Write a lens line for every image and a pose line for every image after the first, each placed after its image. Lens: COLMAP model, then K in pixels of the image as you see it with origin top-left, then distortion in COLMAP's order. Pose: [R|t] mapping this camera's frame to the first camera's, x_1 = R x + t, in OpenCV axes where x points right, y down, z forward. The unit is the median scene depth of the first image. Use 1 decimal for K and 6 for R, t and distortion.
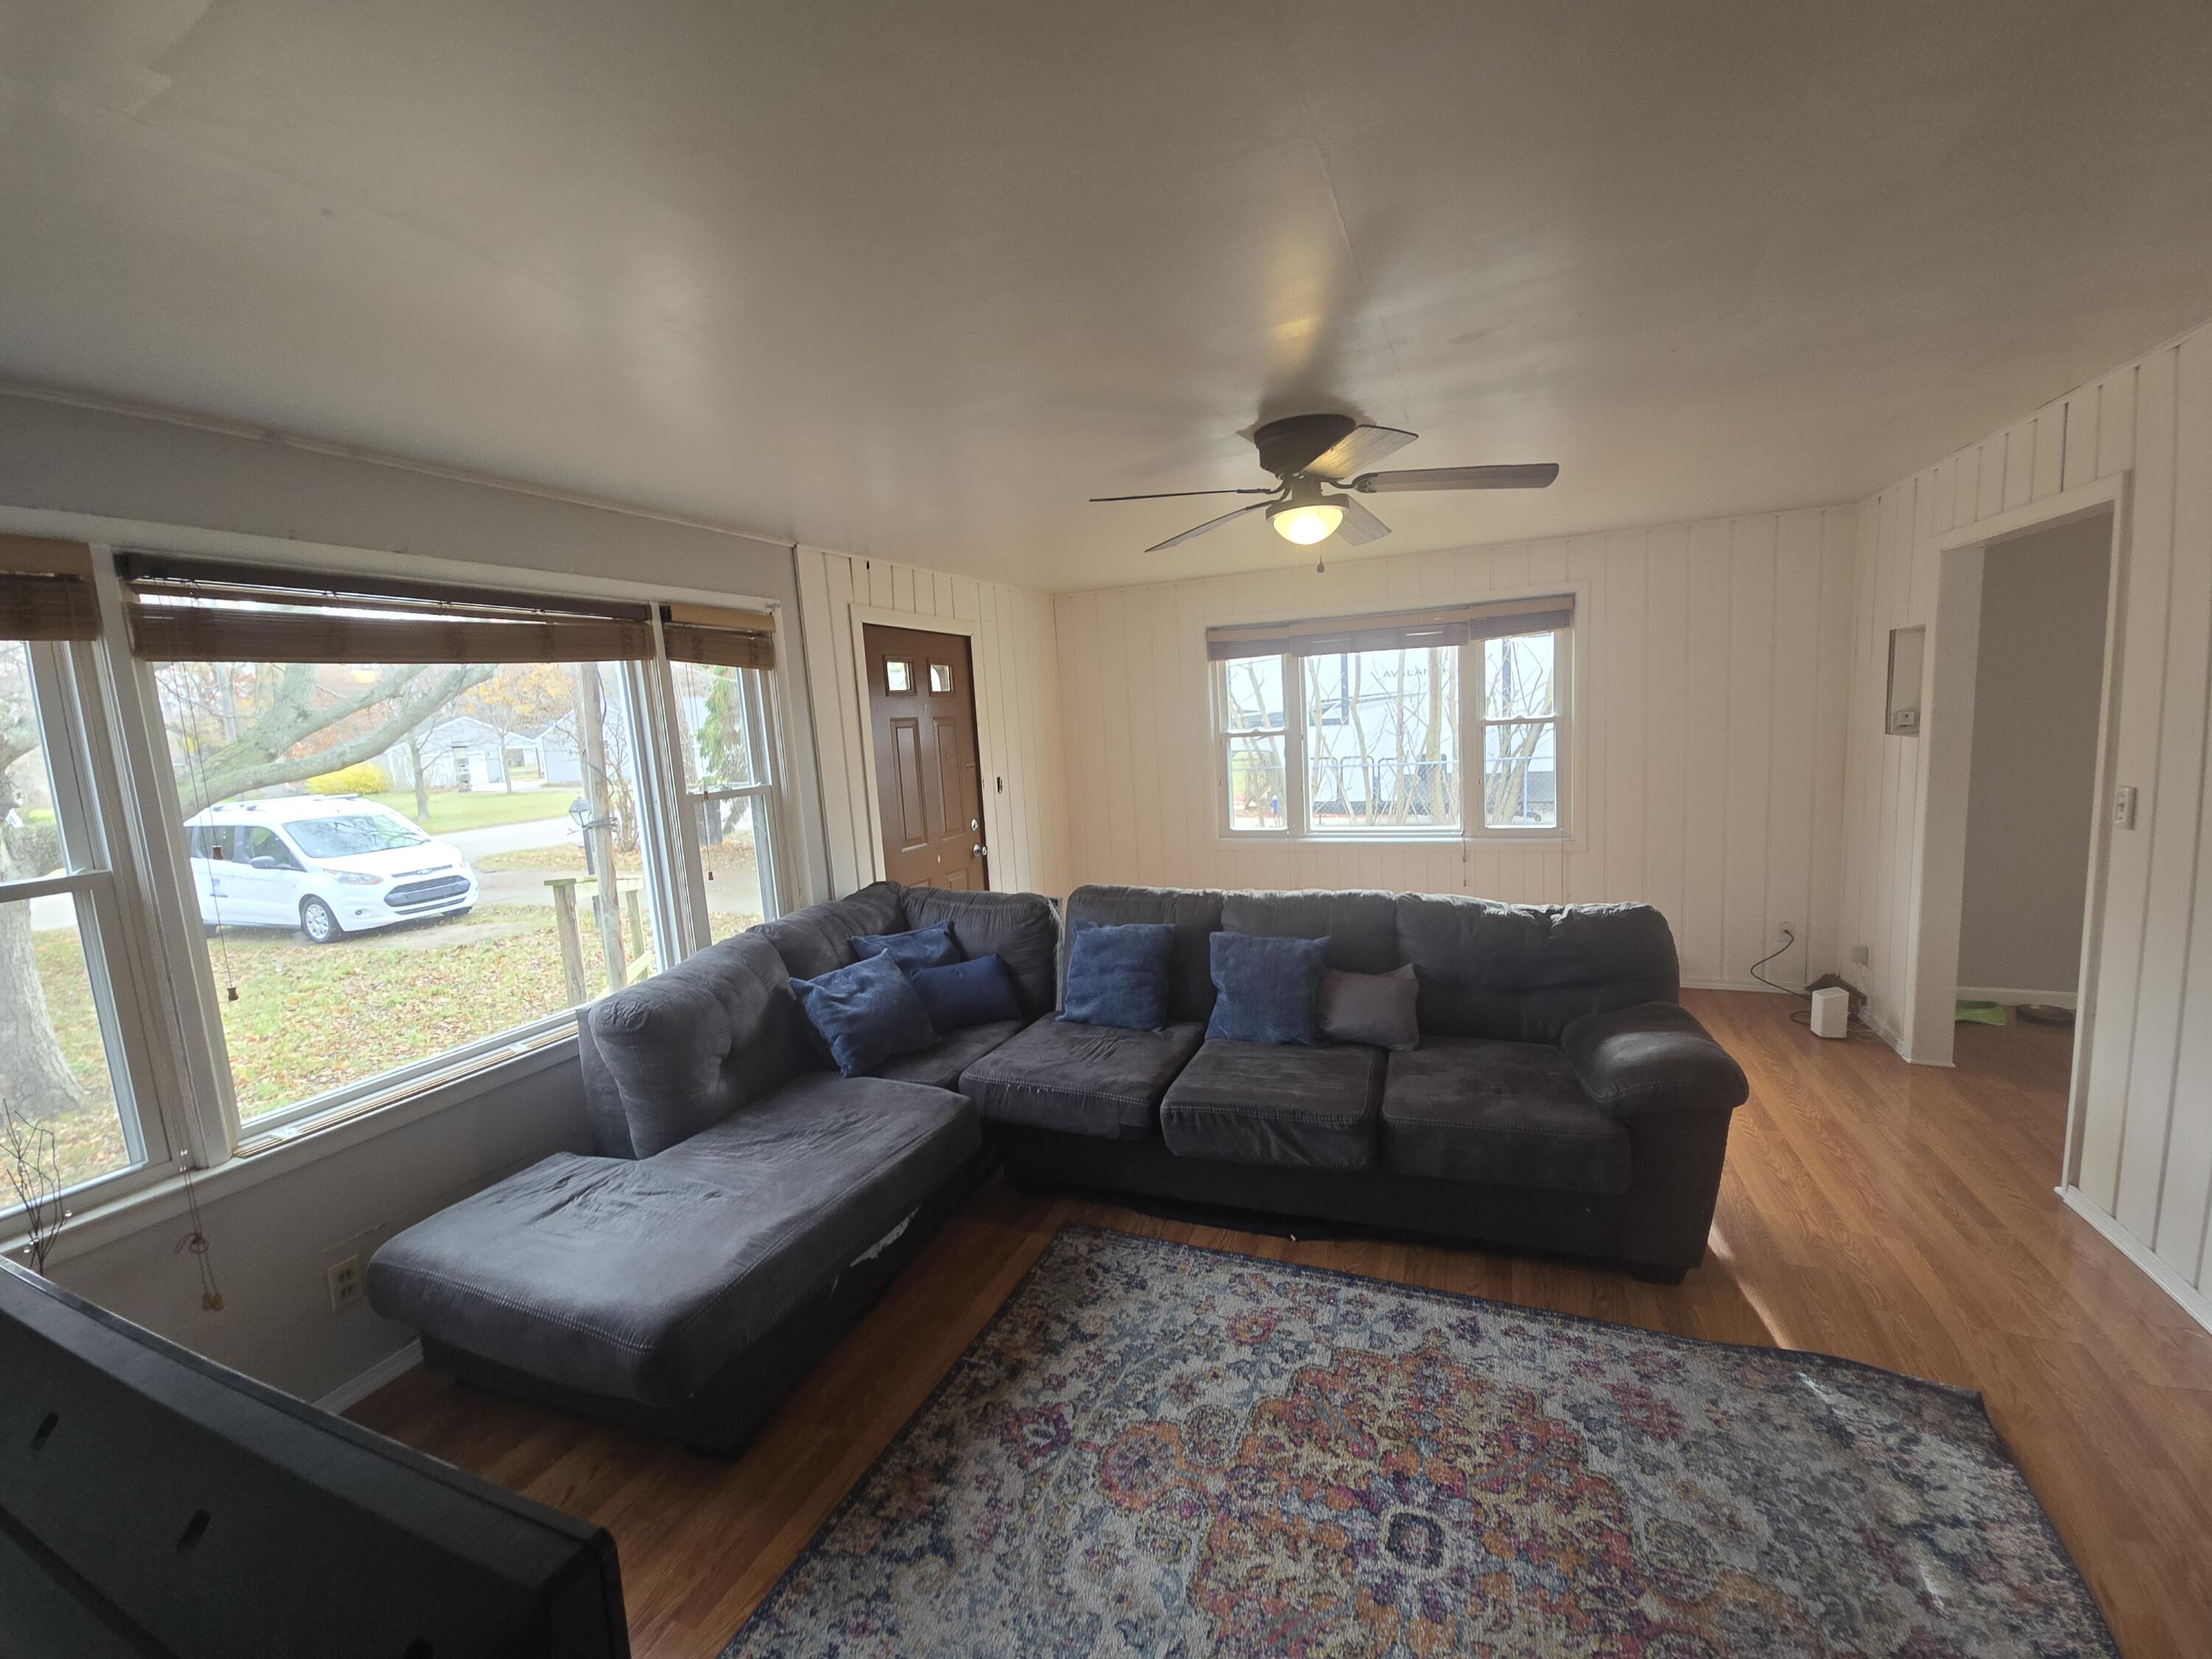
lens RADIAL K [[903.2, 0, 1108.8], [0, 903.2, 822.6], [0, 0, 1]] dist [0.008263, -0.004401]
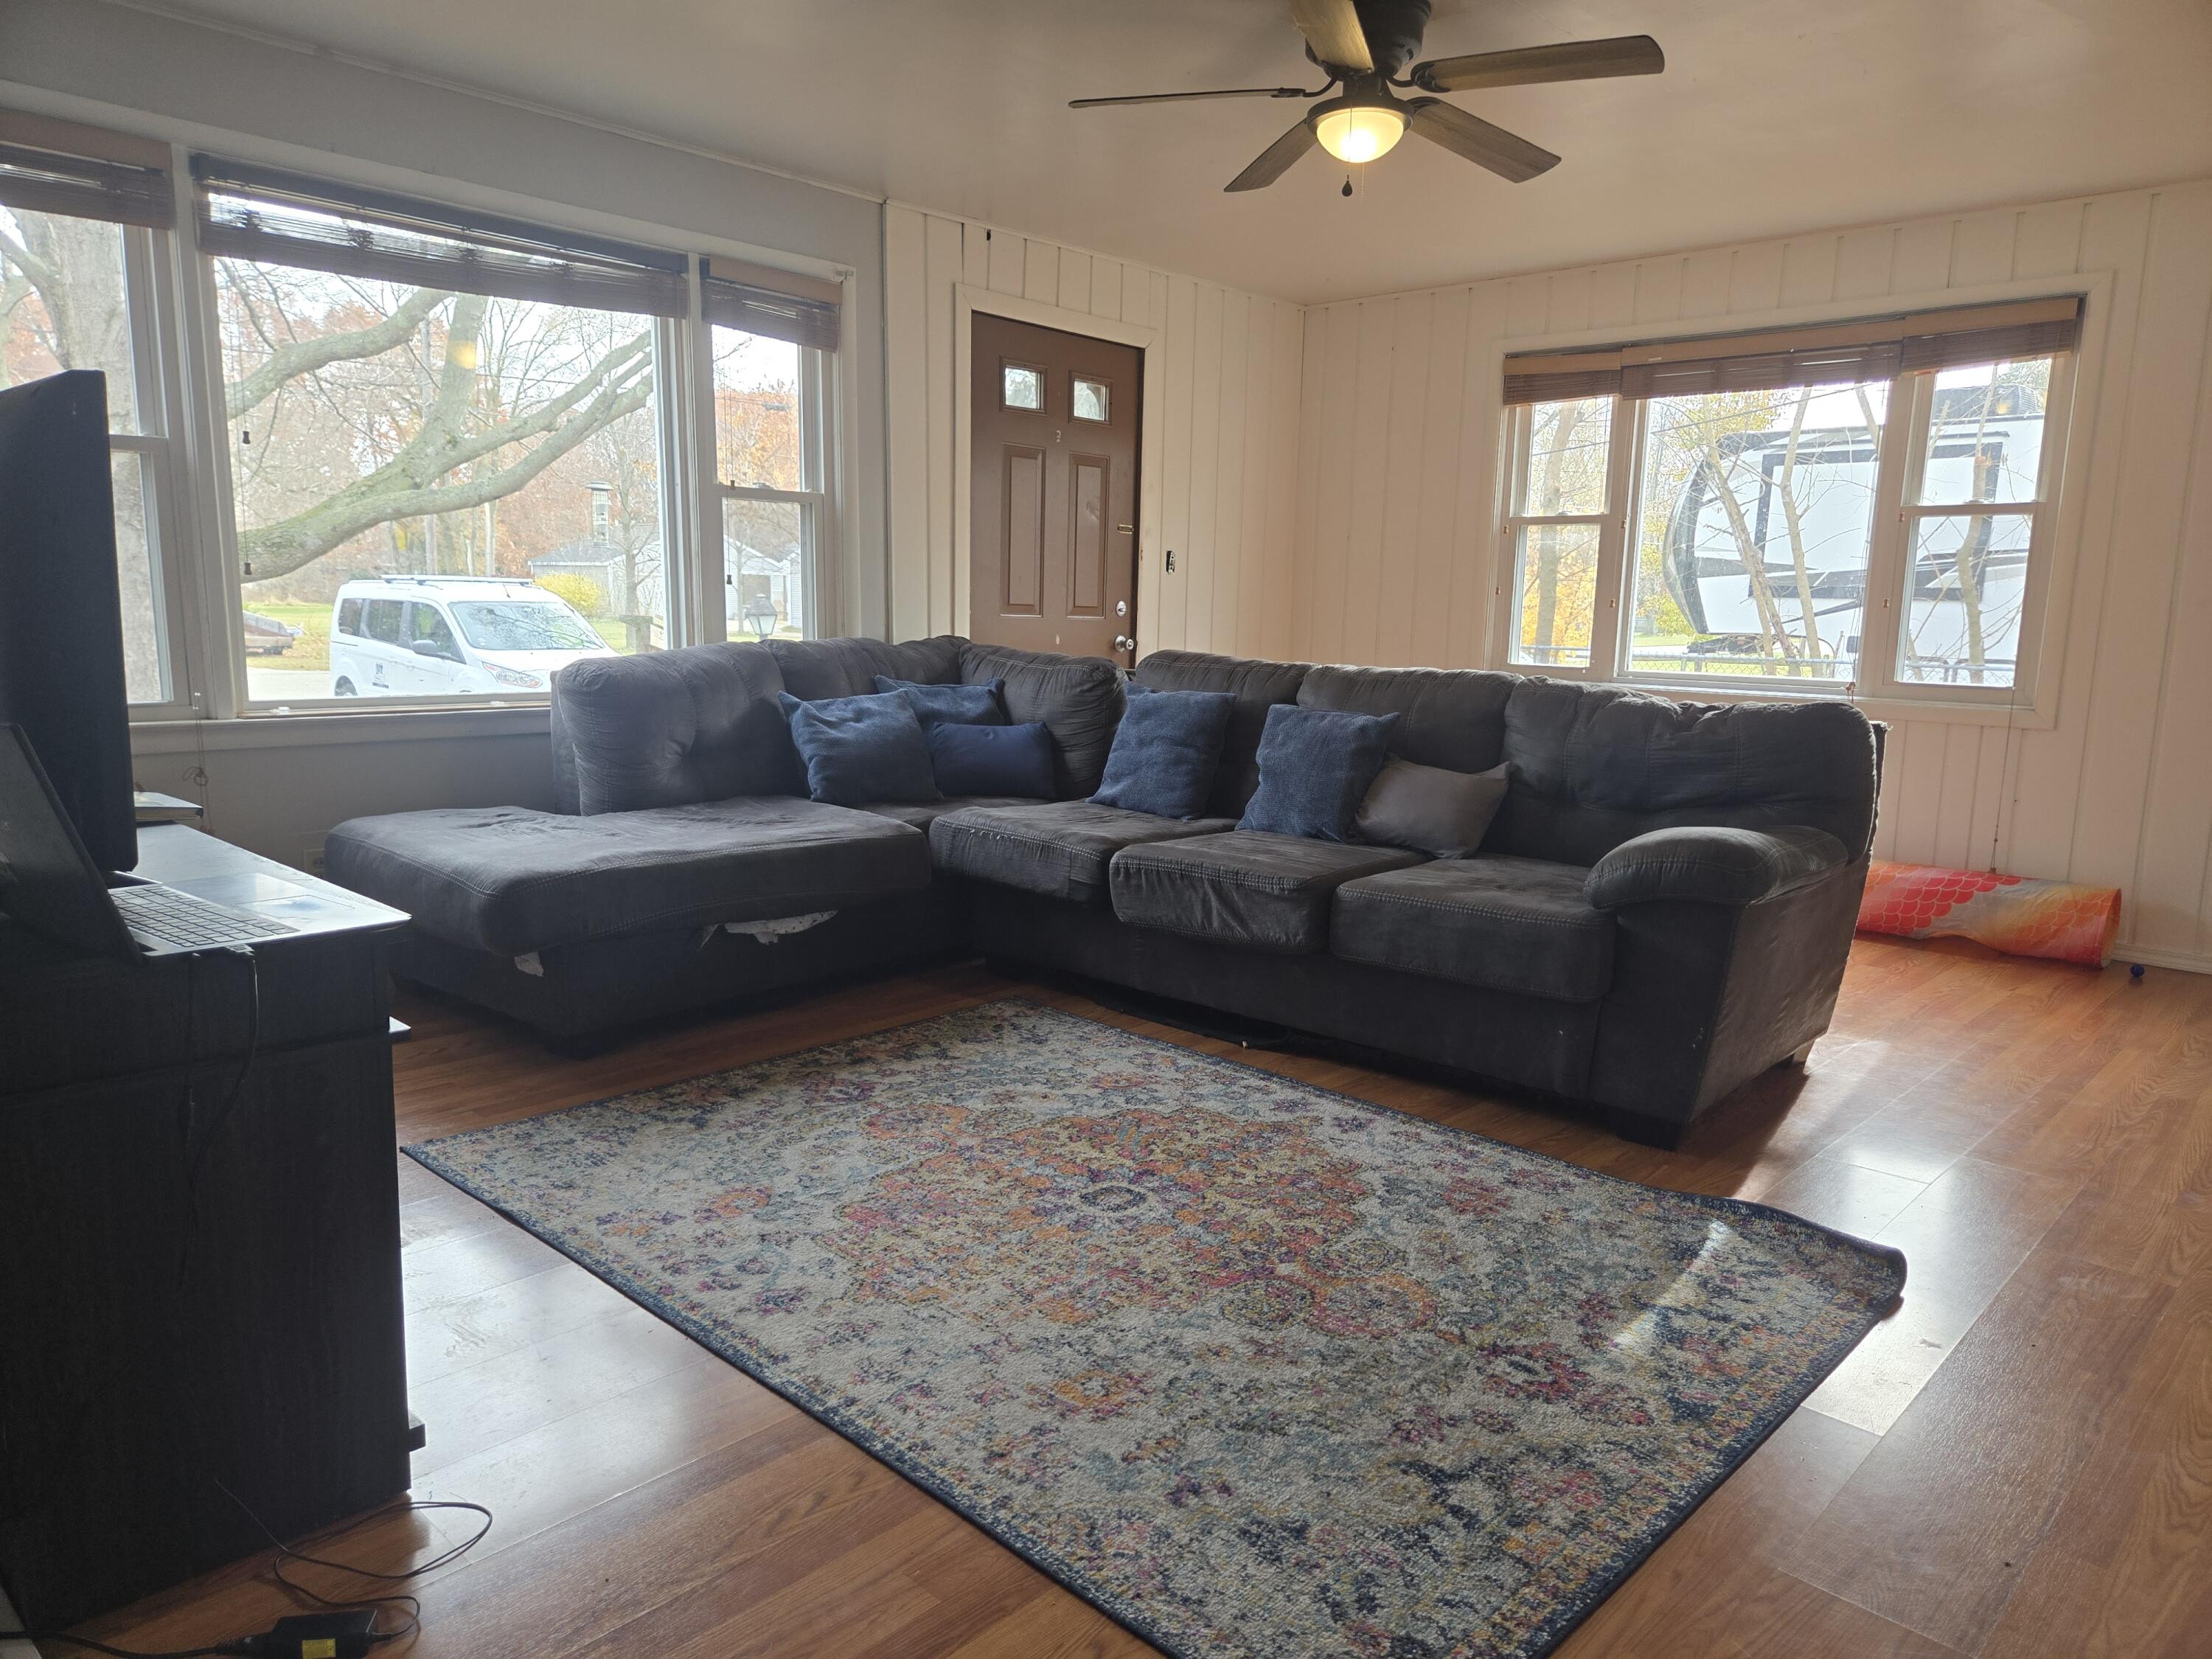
lens RADIAL K [[1481.2, 0, 1119.2], [0, 1481.2, 830.7], [0, 0, 1]] dist [0.075542, -0.065168]
pose [[0.934340, 0.134656, -0.329963, 0.544515], [-0.120384, 0.990700, 0.063411, 0.210250], [0.335433, -0.019525, 0.941862, -0.307512]]
